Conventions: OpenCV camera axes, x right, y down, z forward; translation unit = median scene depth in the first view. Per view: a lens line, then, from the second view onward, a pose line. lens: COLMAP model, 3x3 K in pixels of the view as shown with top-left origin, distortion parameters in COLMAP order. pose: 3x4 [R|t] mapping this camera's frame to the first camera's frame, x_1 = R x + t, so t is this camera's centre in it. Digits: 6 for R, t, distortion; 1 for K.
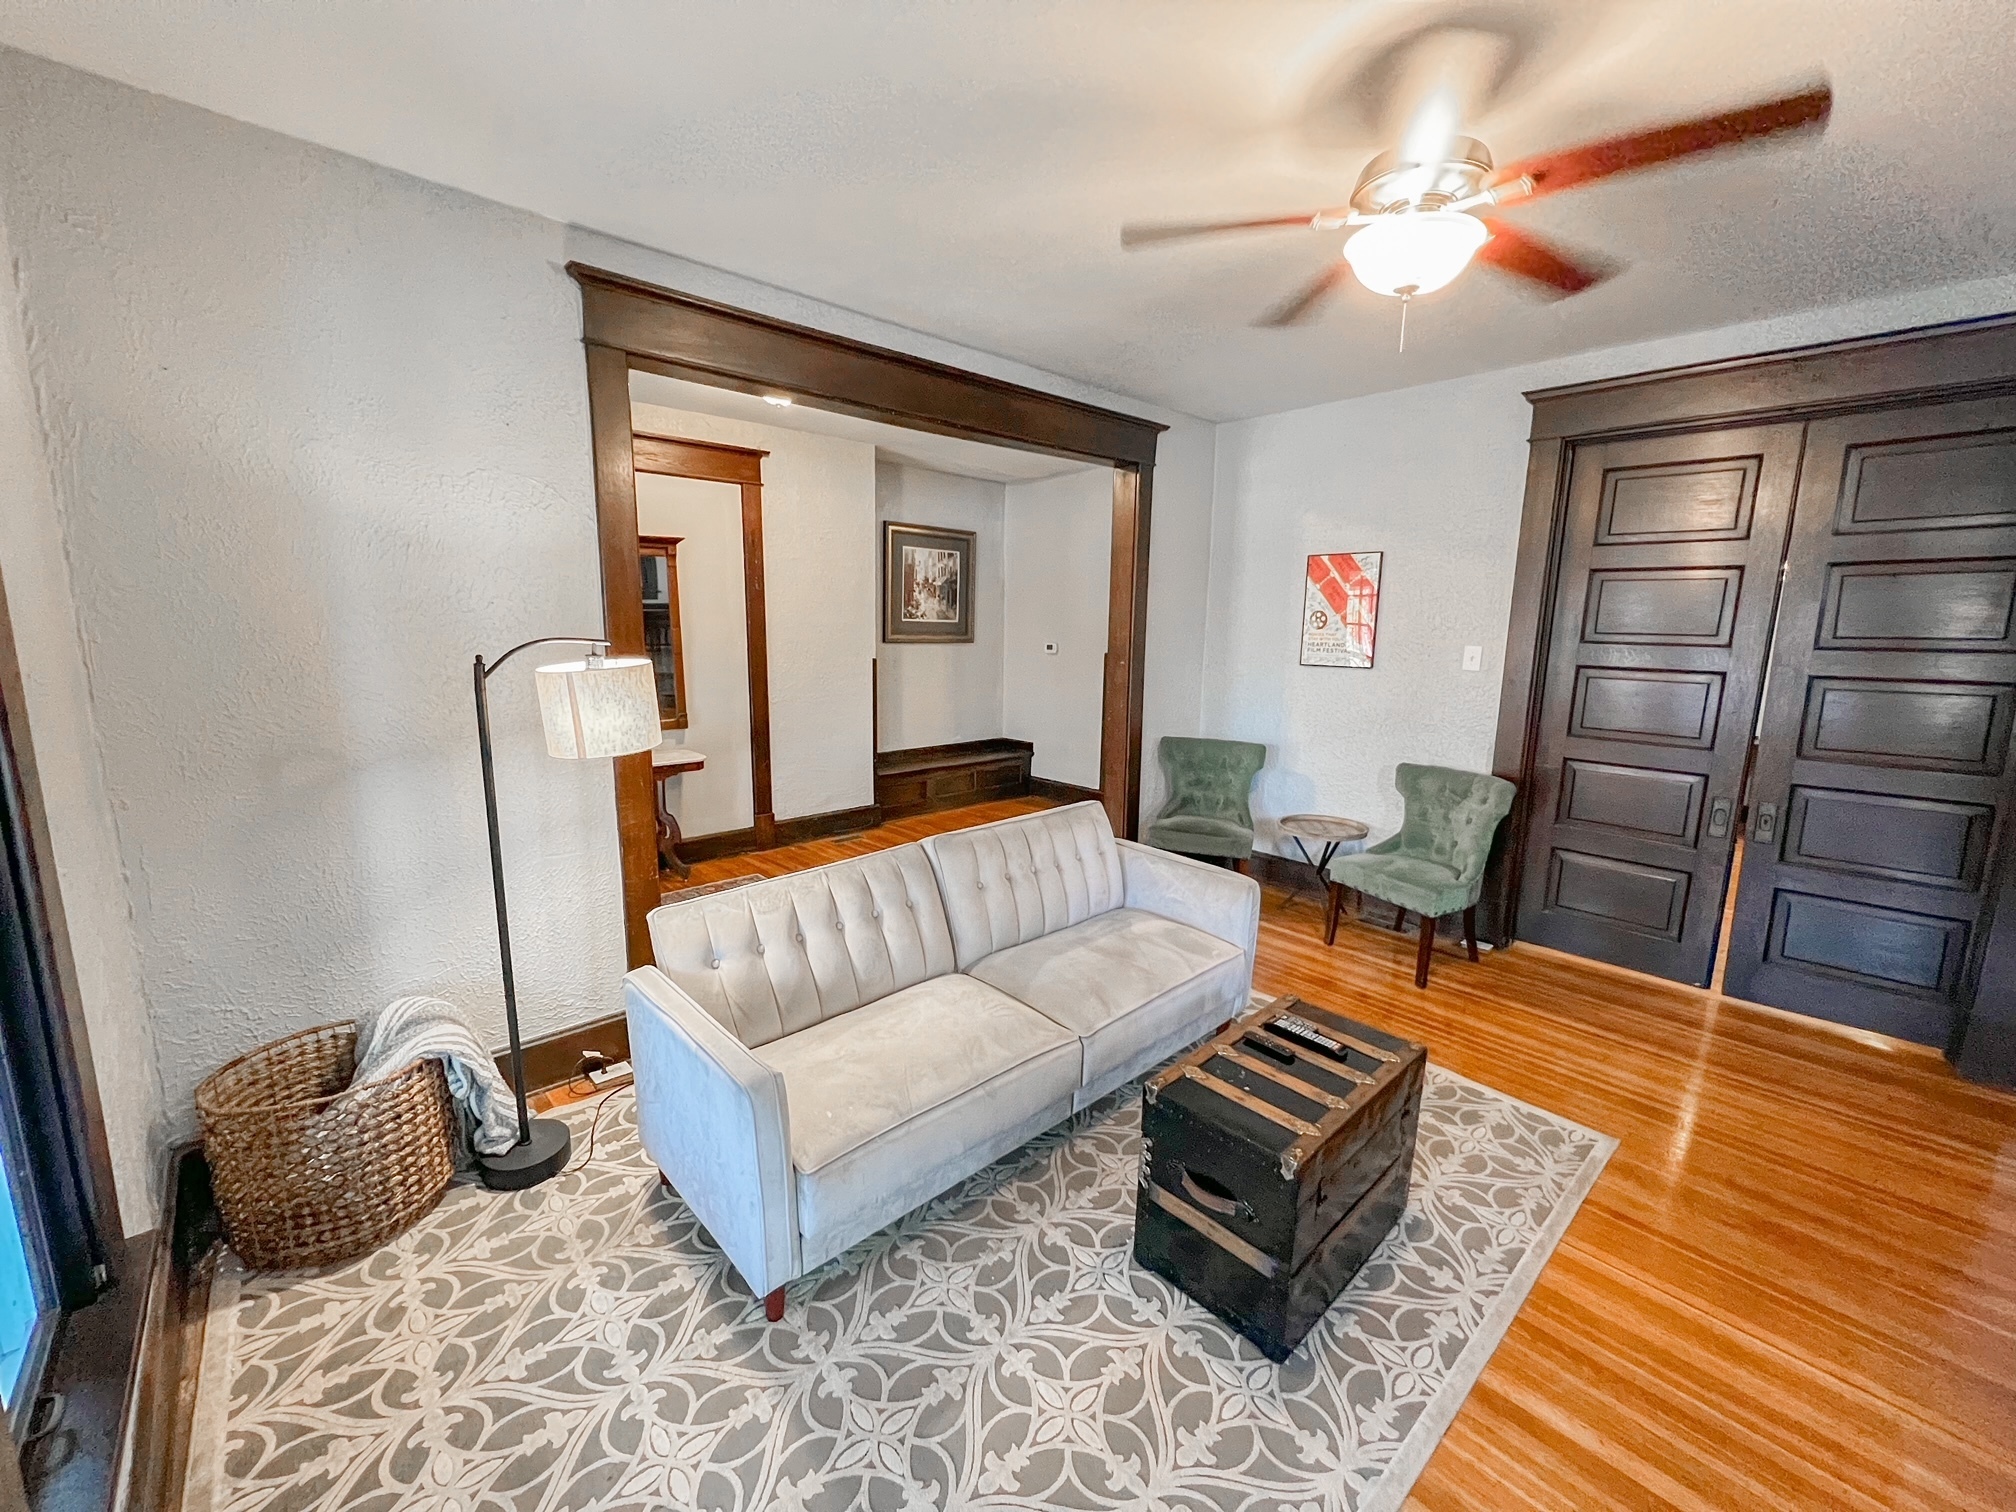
lens RADIAL K [[806.0, 0, 1002.3], [0, 806.0, 756.1], [0, 0, 1]] dist [-0.000423, 0.000843]
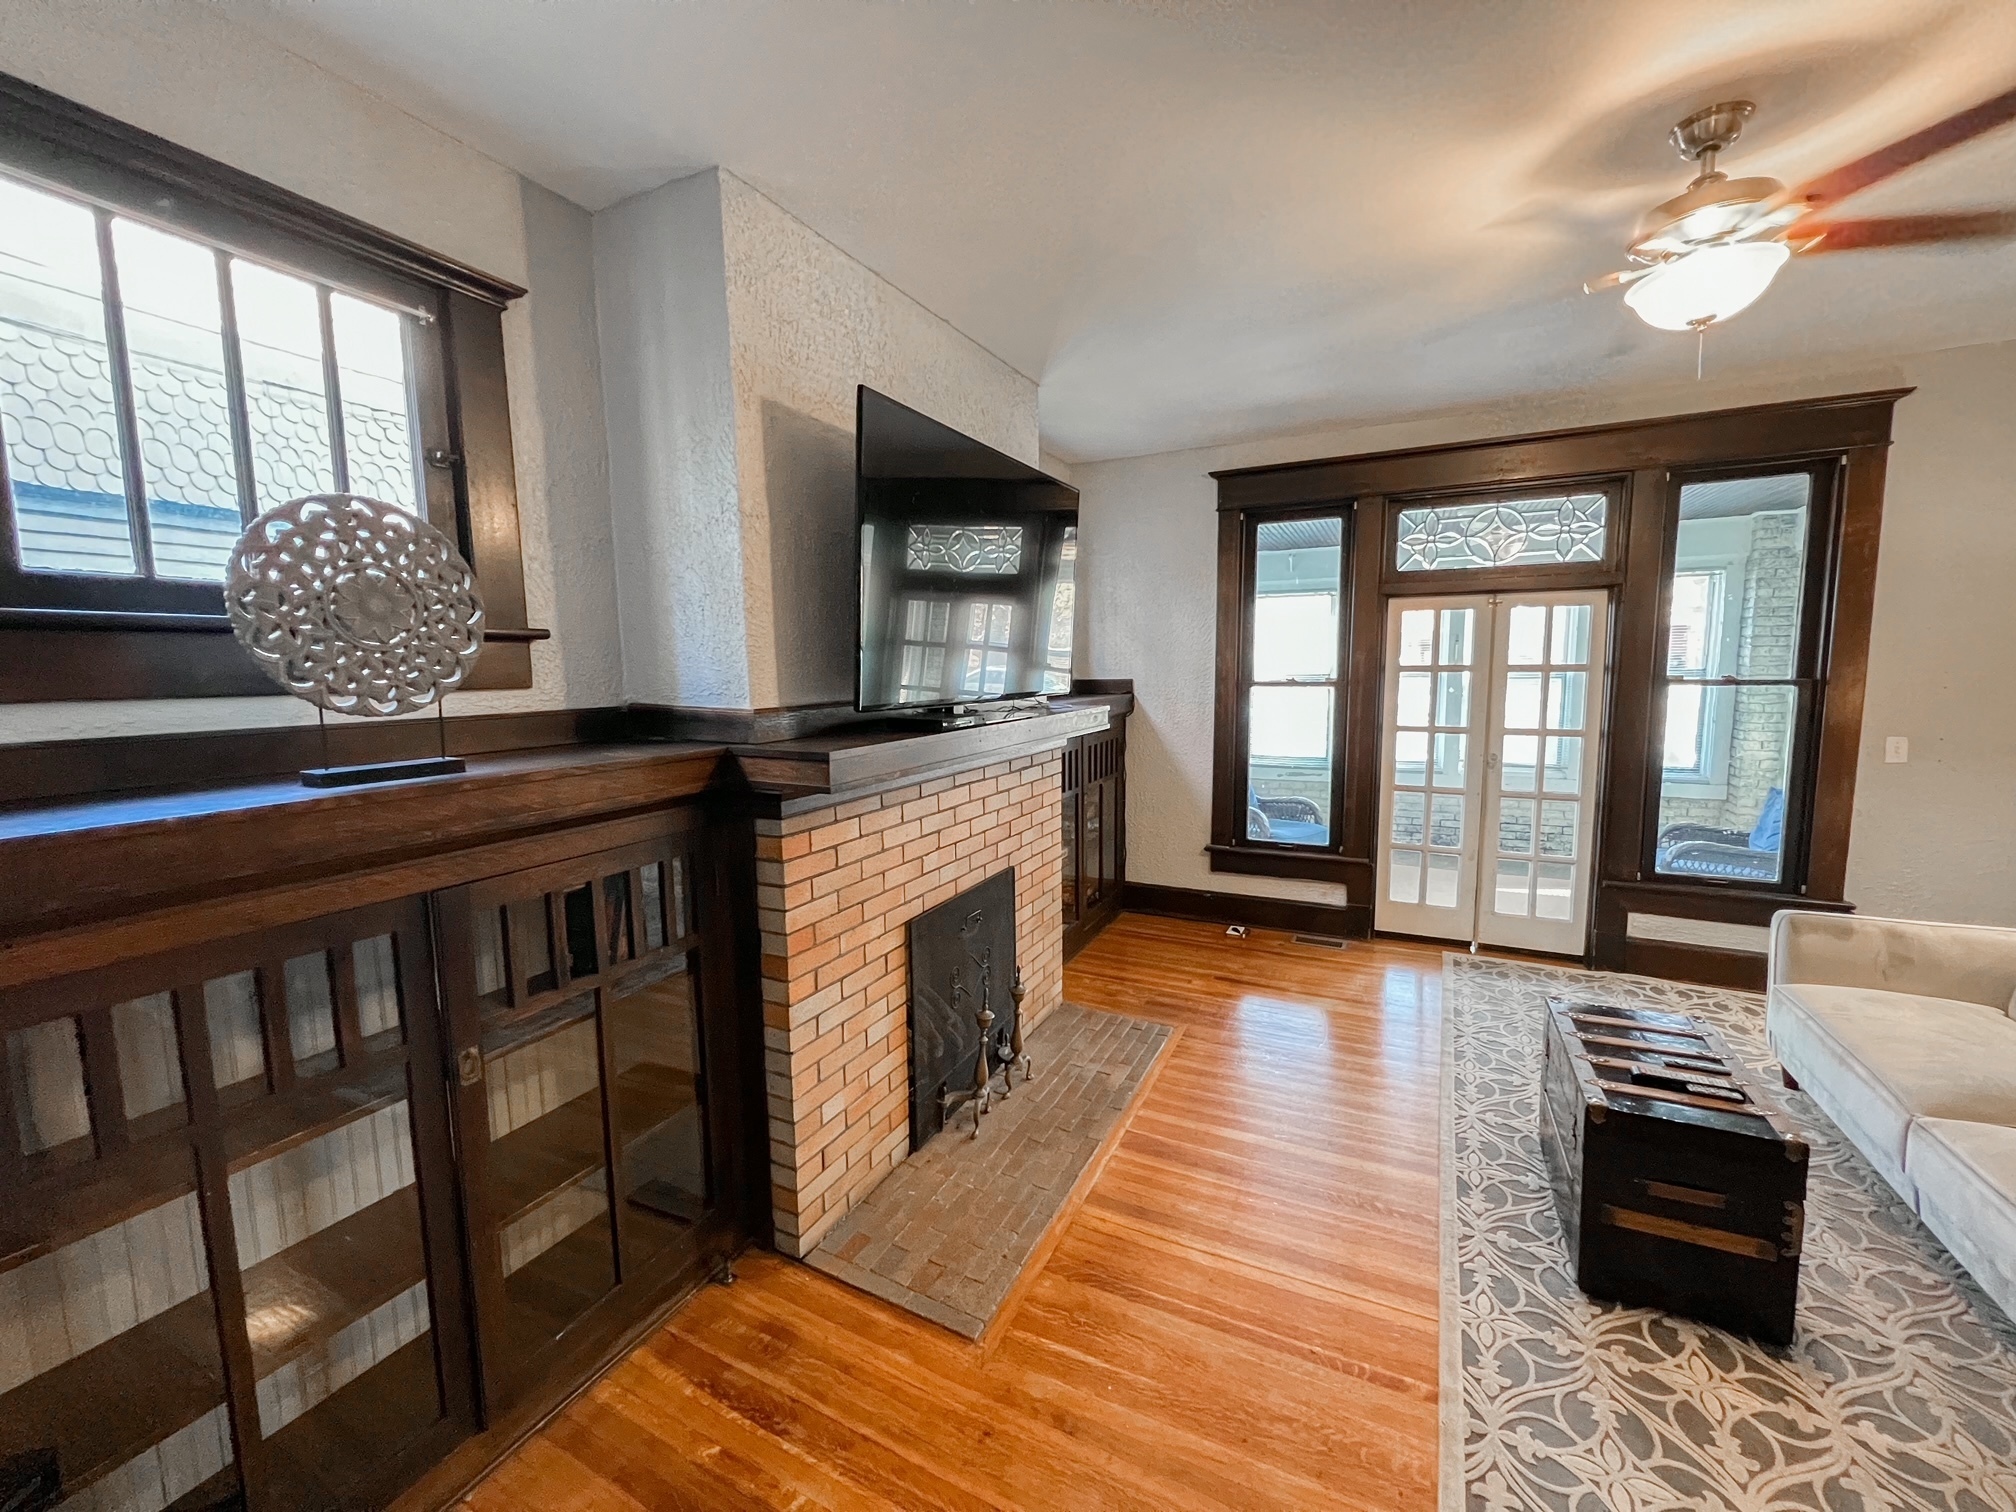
lens RADIAL K [[806.0, 0, 1002.3], [0, 806.0, 756.1], [0, 0, 1]] dist [-0.000423, 0.000843]
pose [[-0.939201, 0.043925, -0.340548, 0.466233], [-0.051544, 0.962511, 0.266301, -0.073475], [0.339478, 0.267664, -0.901726, 0.481827]]
